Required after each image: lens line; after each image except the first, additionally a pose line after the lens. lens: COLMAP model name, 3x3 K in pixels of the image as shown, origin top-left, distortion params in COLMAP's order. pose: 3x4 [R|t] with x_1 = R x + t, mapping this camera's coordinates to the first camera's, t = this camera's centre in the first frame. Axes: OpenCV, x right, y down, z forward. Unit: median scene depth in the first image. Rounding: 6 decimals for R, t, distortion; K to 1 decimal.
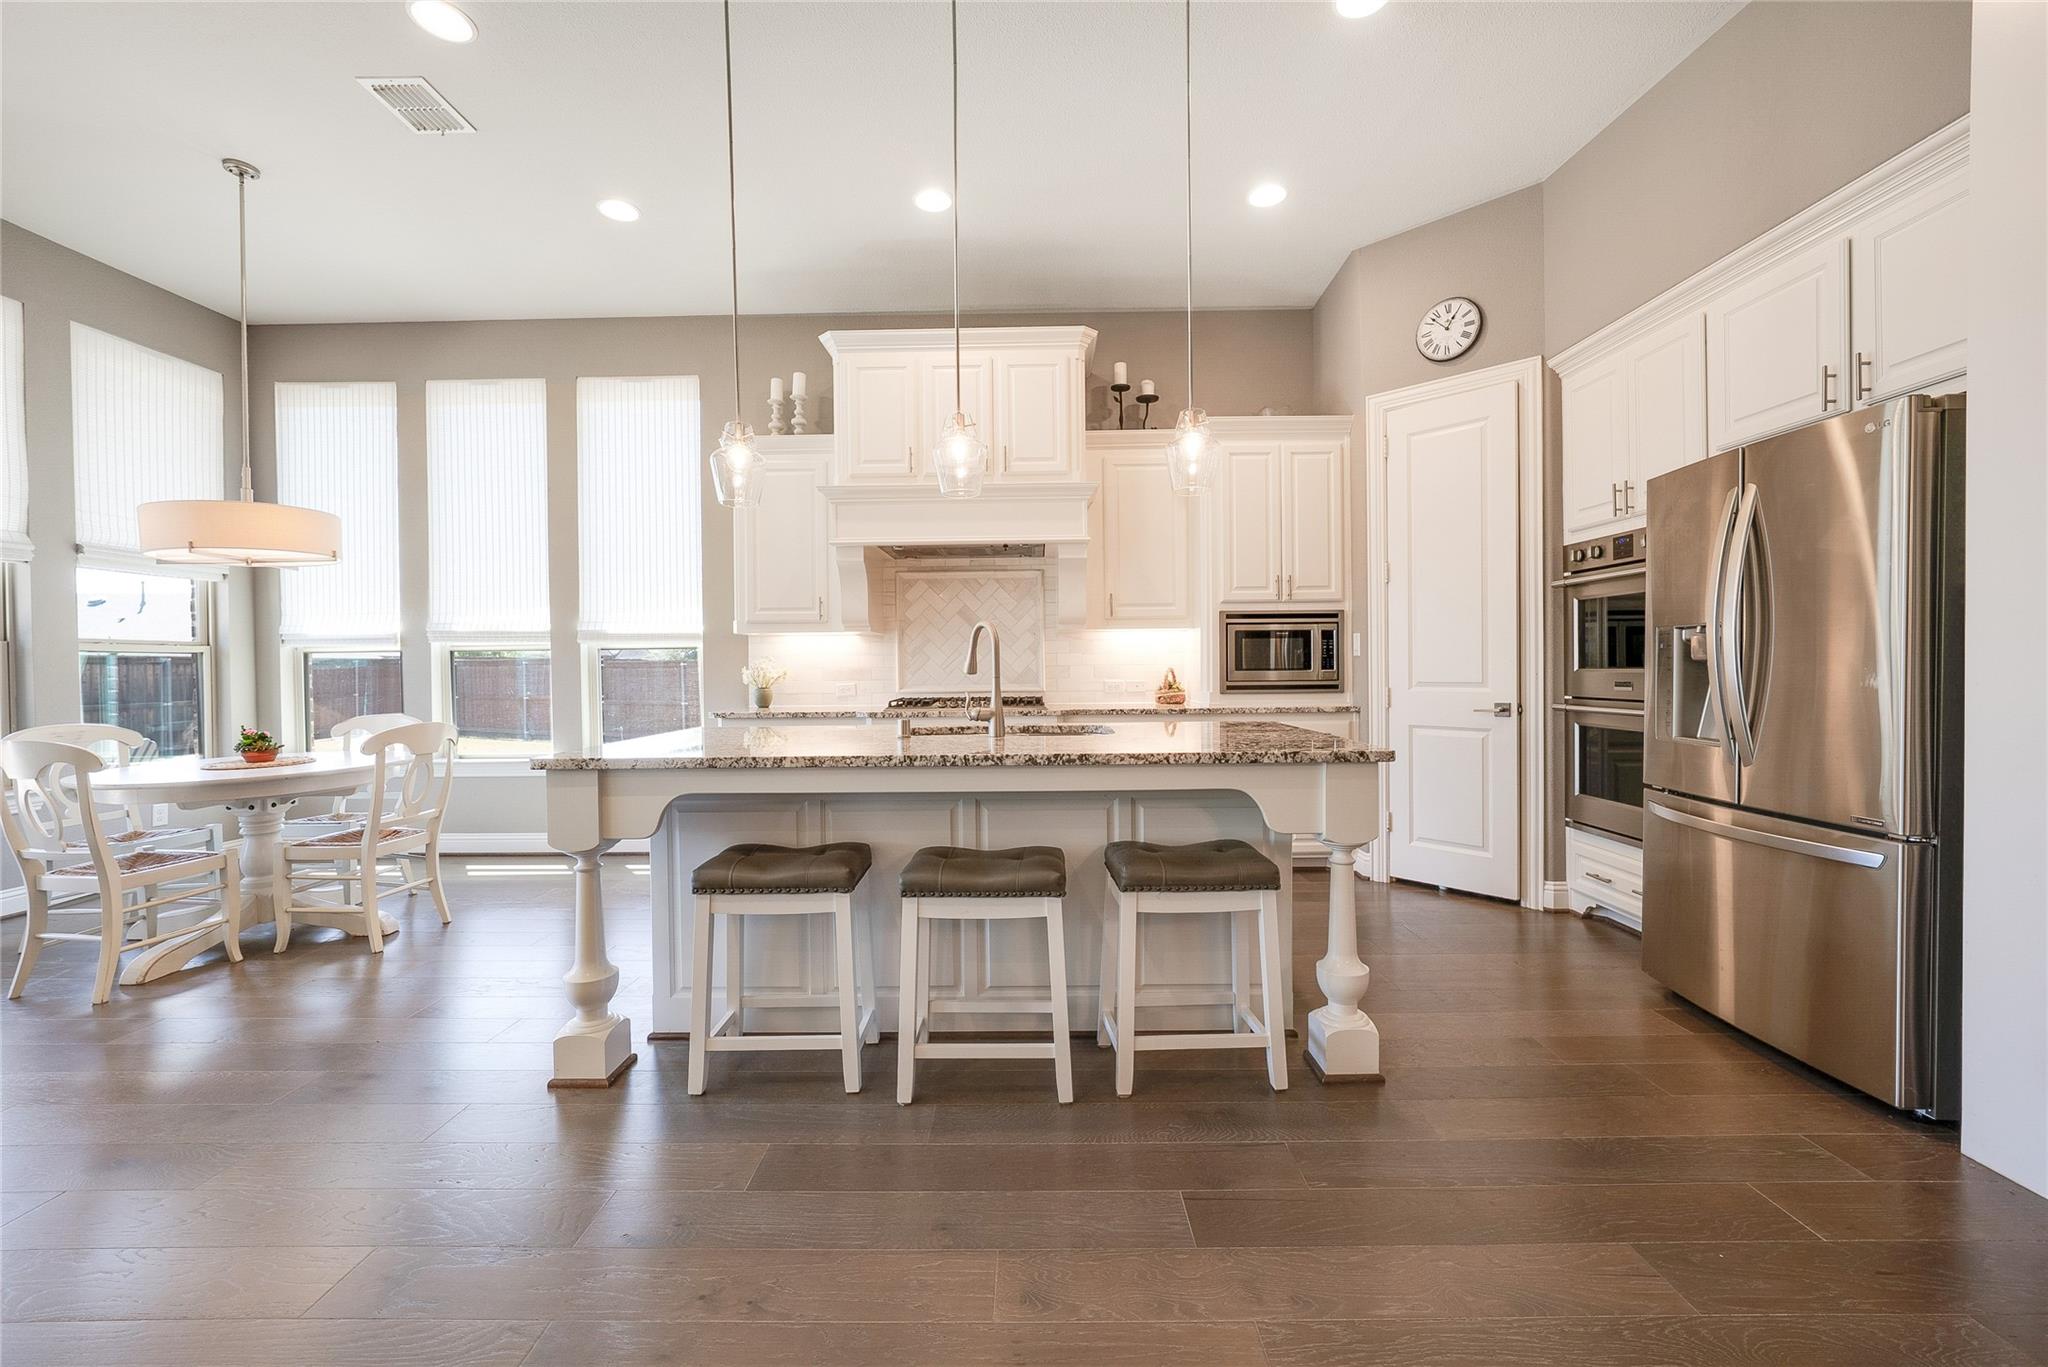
lens RADIAL K [[811.6, 0, 1022.1], [0, 811.6, 676.4], [0, 0, 1]] dist [-0.028585, -0.000109]
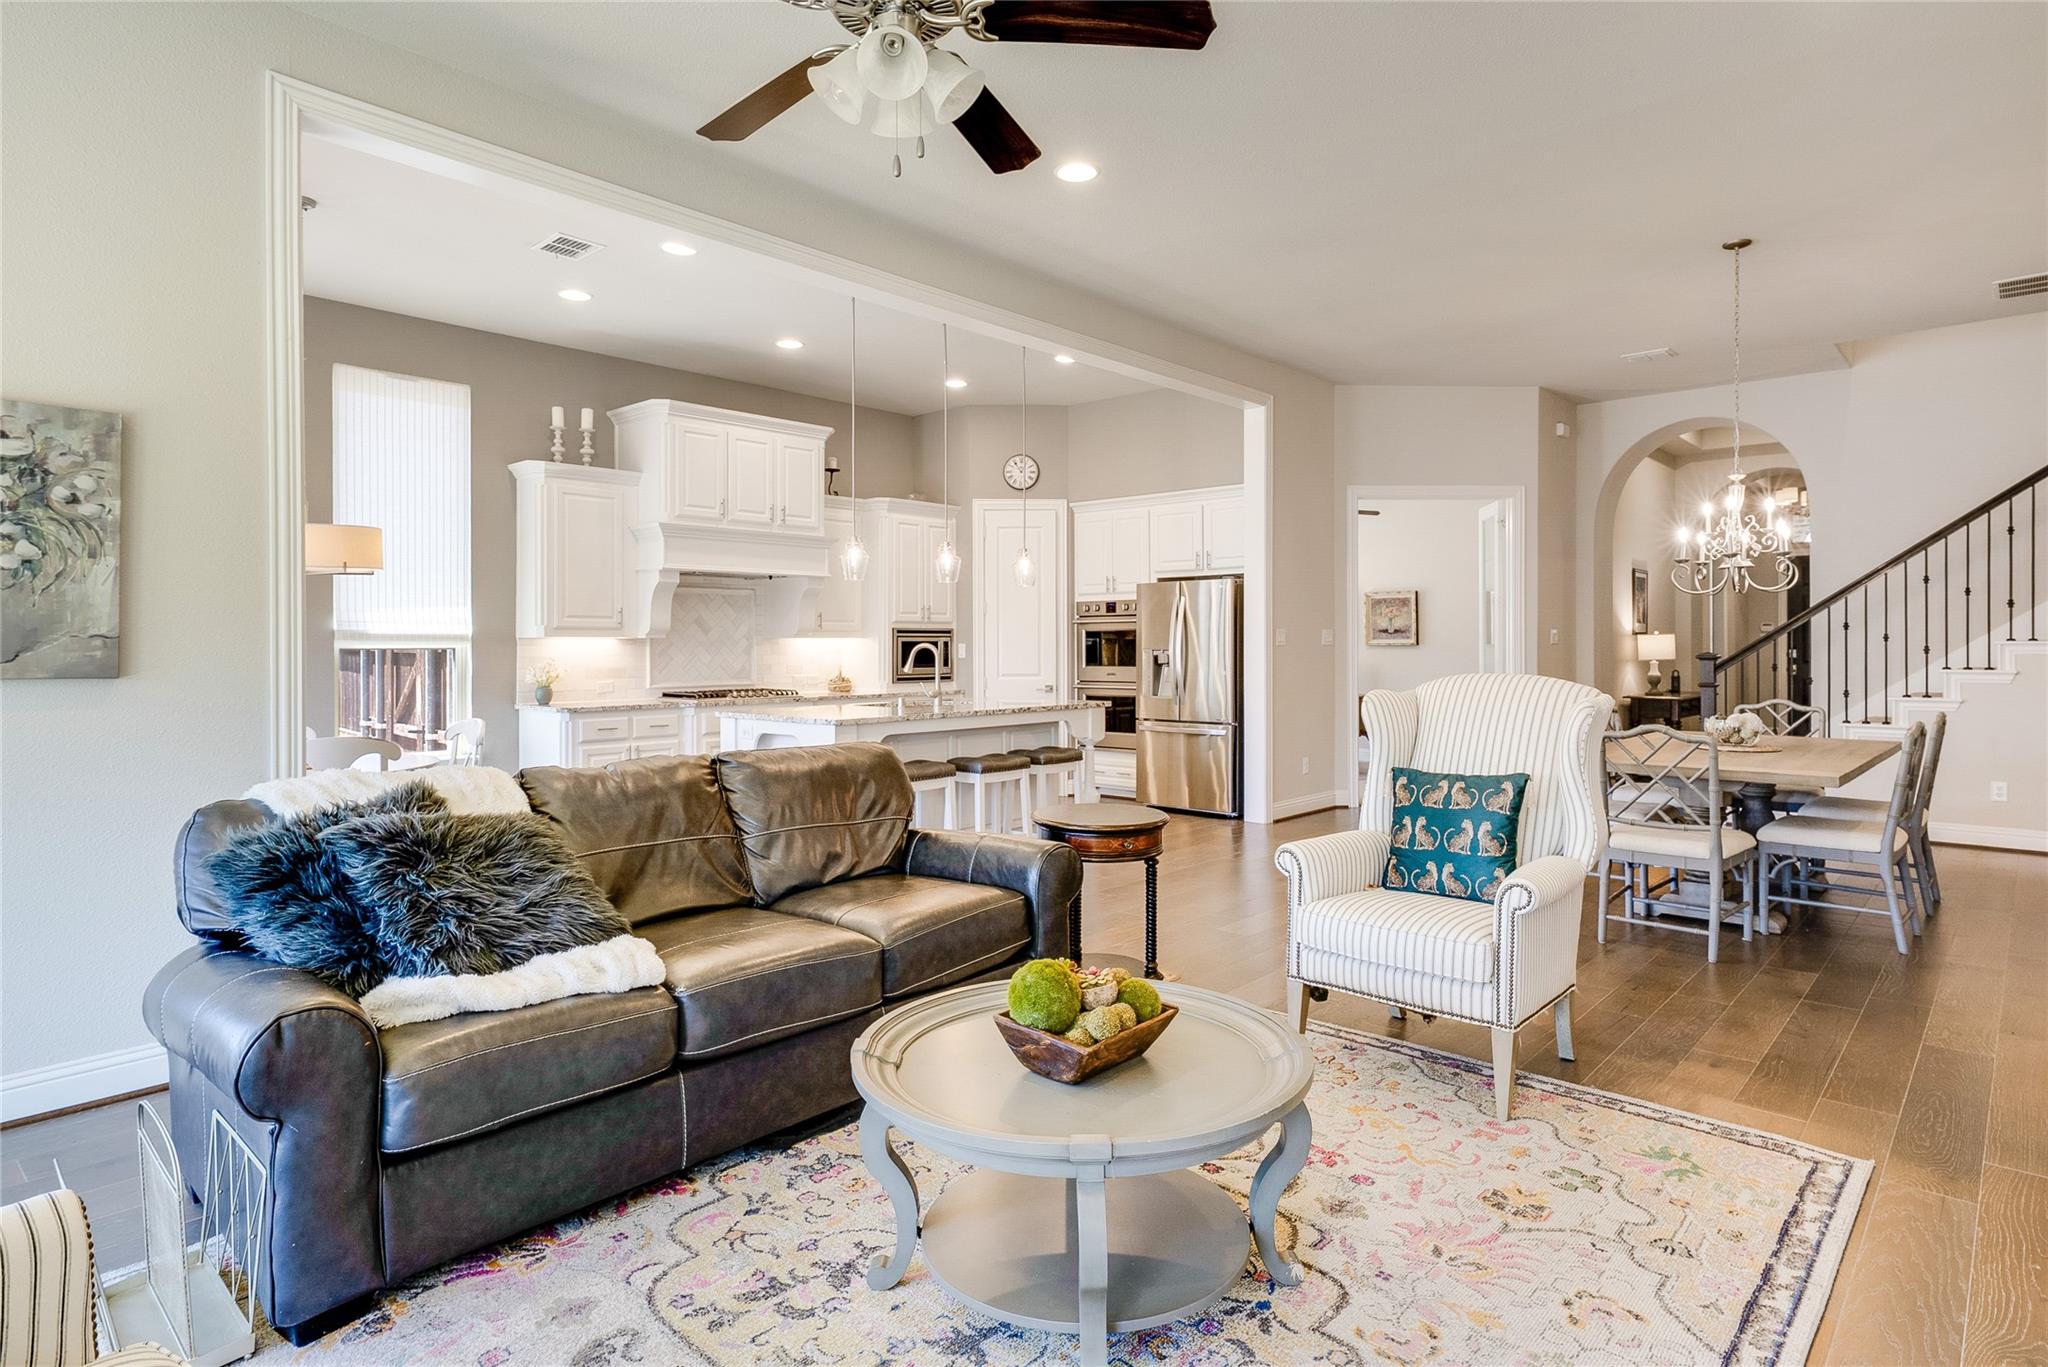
lens RADIAL K [[1073.3, 0, 1091.1], [0, 1073.3, 649.2], [0, 0, 1]] dist [0.000562, 0.000339]
pose [[0.636832, 0.006587, 0.770974, -1.042958], [0.009122, 0.999829, -0.016077, -0.006374], [-0.770948, 0.017271, 0.636663, -0.536116]]
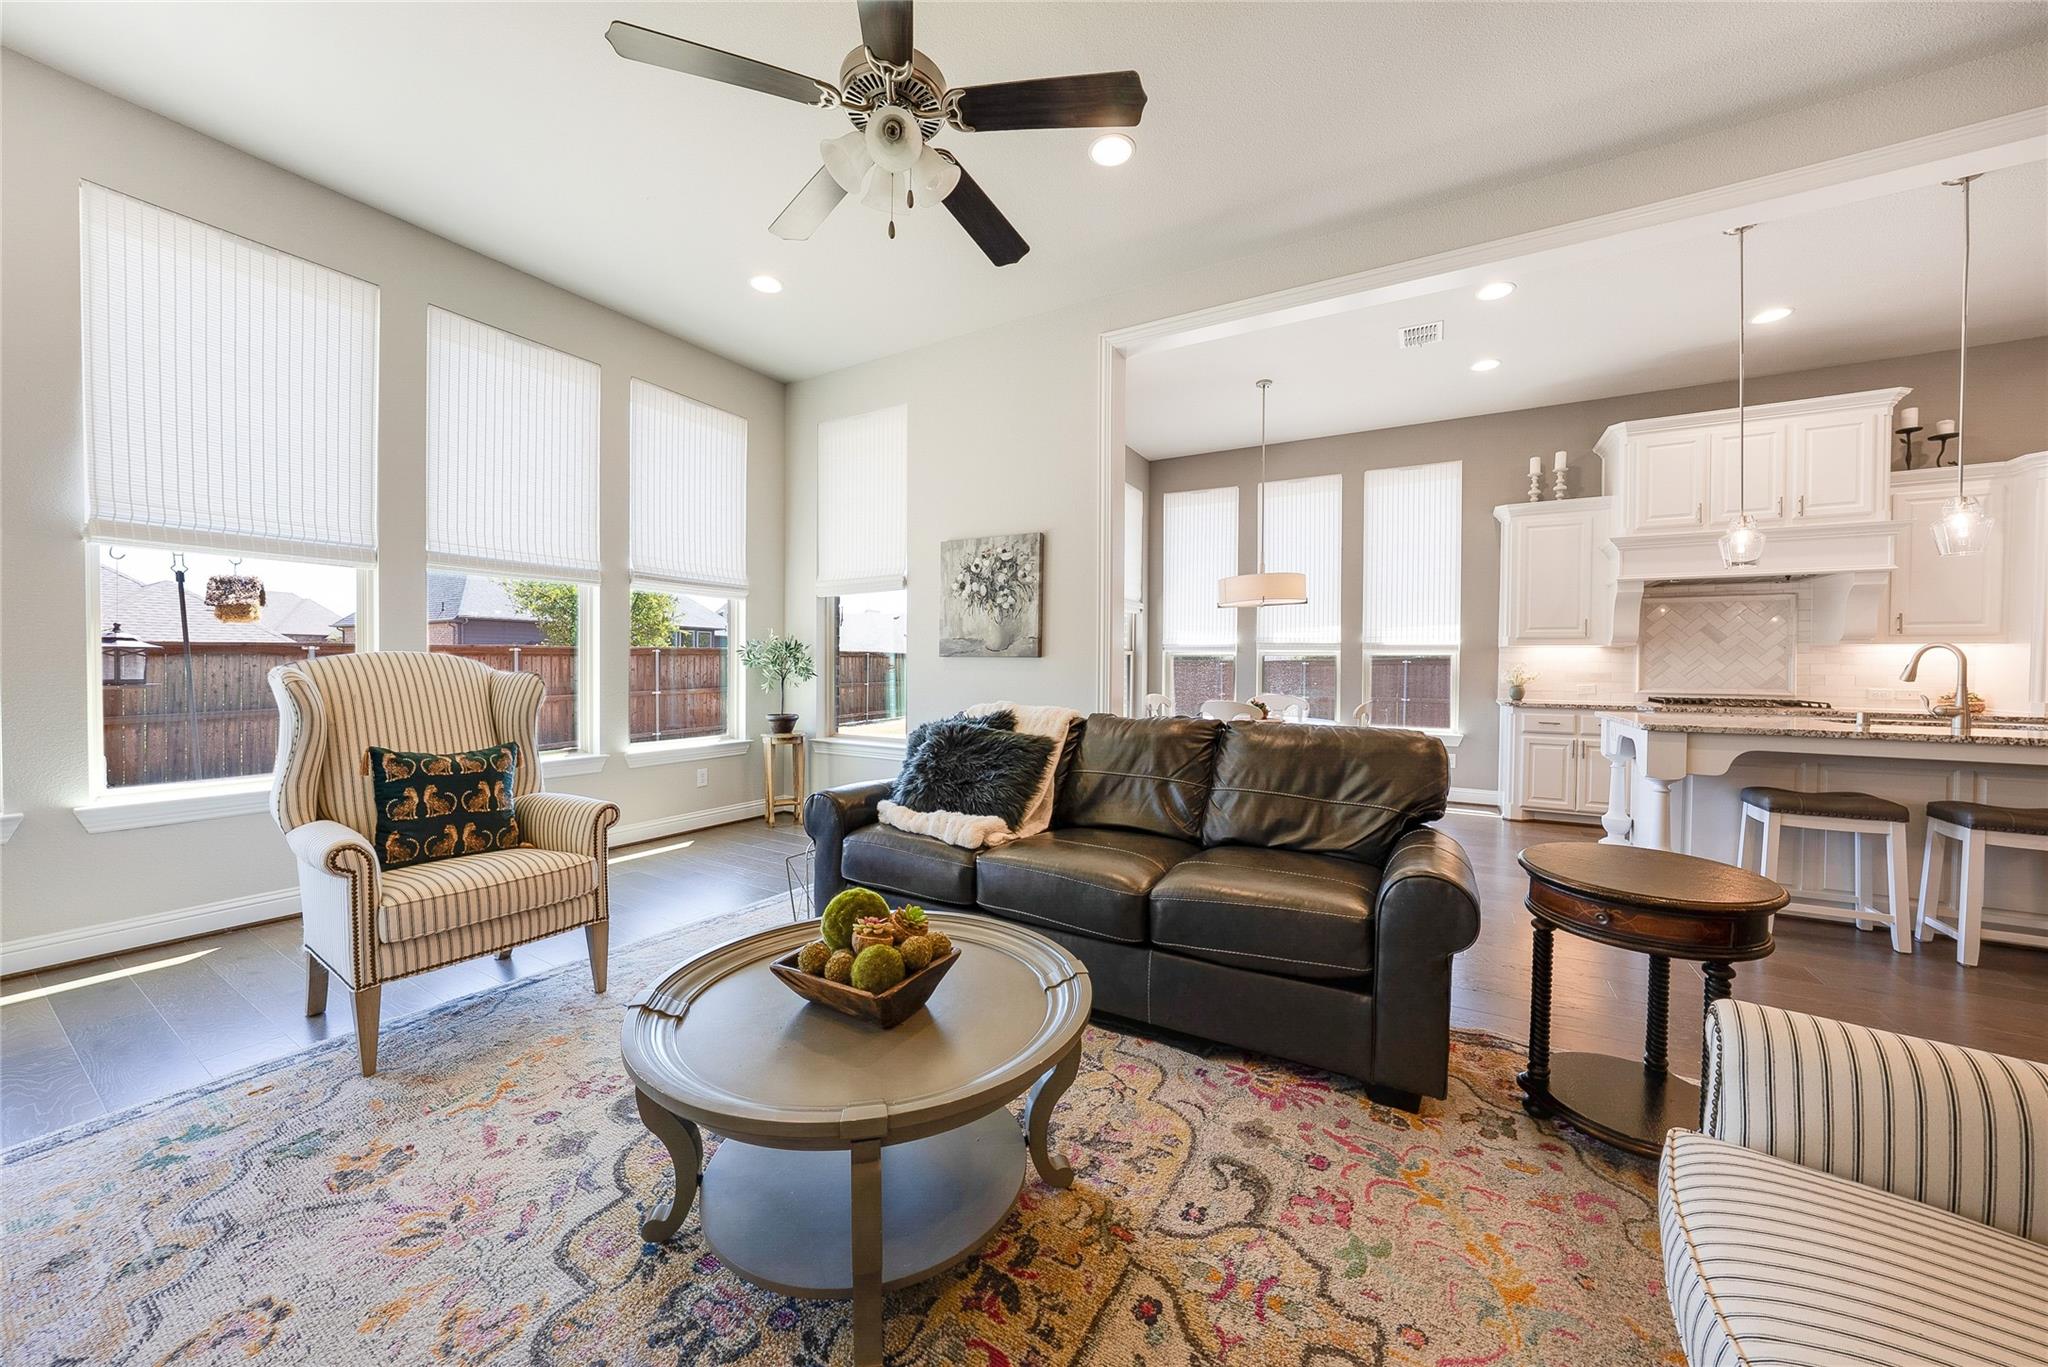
lens RADIAL K [[715.2, 0, 1027.5], [0, 715.2, 666.9], [0, 0, 1]] dist [-0.000243, 0.000133]
pose [[0.880618, 0.019079, -0.473444, -0.514073], [-0.026062, 0.999627, -0.008195, 0.014923], [0.473110, 0.019555, 0.880786, -0.487243]]
